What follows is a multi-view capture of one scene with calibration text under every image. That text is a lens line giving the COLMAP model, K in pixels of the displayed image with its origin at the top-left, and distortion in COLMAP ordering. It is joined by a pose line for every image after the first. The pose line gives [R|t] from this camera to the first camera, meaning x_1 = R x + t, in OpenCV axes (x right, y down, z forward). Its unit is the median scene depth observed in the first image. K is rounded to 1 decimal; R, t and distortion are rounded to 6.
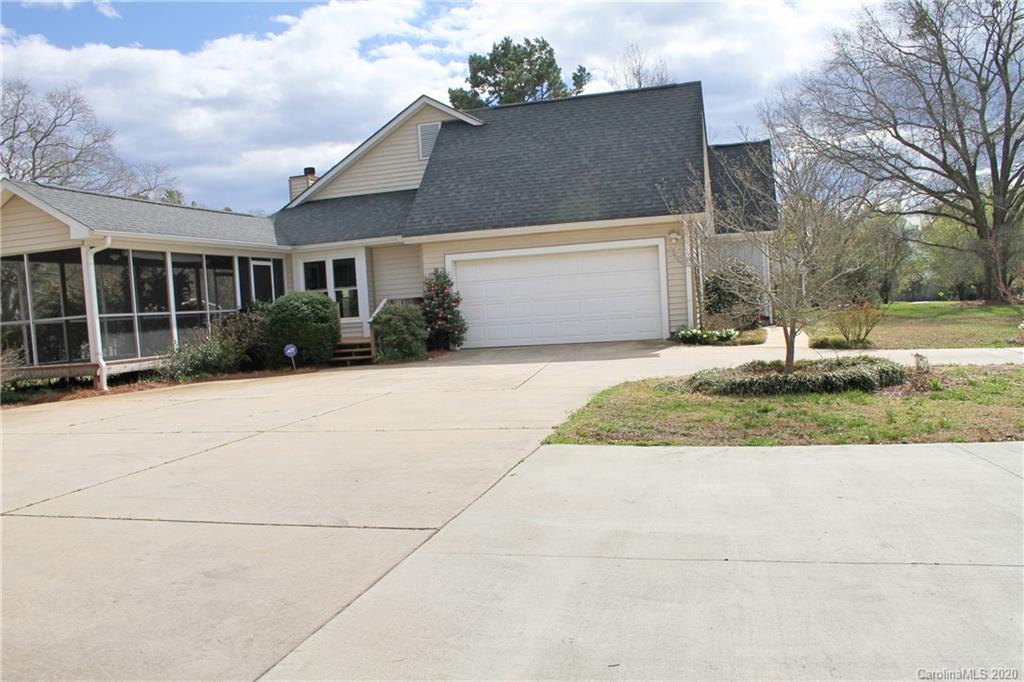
lens RADIAL K [[802.0, 0, 482.8], [0, 802.0, 342.0], [0, 0, 1]] dist [-0.103028, 0.004587]
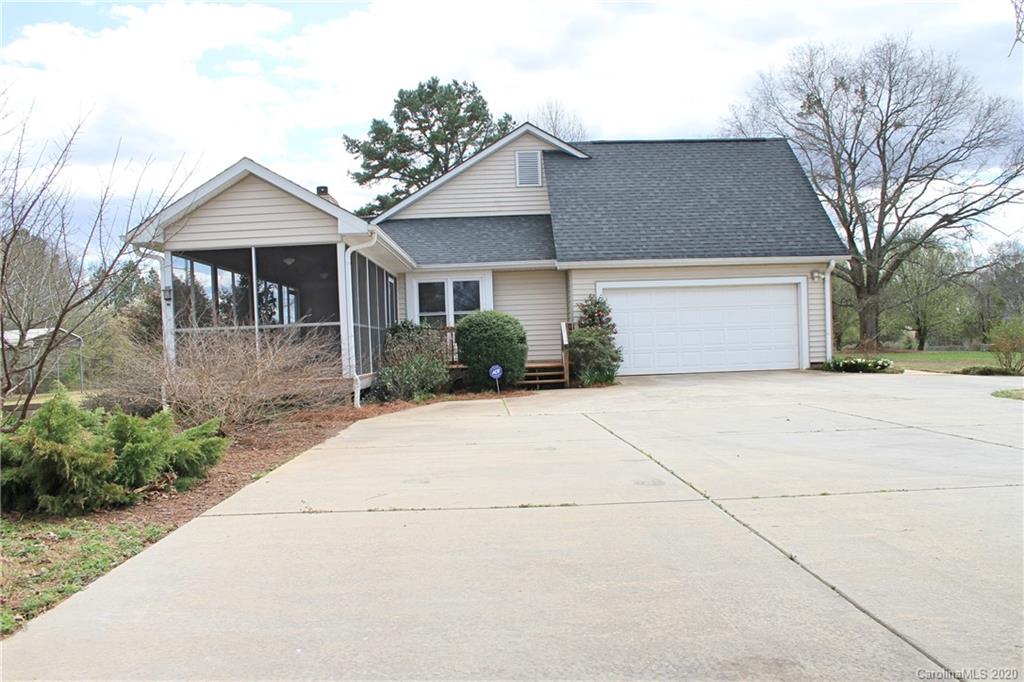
lens RADIAL K [[802.0, 0, 482.8], [0, 802.0, 342.0], [0, 0, 1]] dist [-0.103028, 0.004587]
pose [[0.959036, 0.031953, 0.281475, -0.459914], [-0.015331, 0.998017, -0.061057, 0.029536], [-0.282868, 0.054241, 0.957624, 0.084485]]
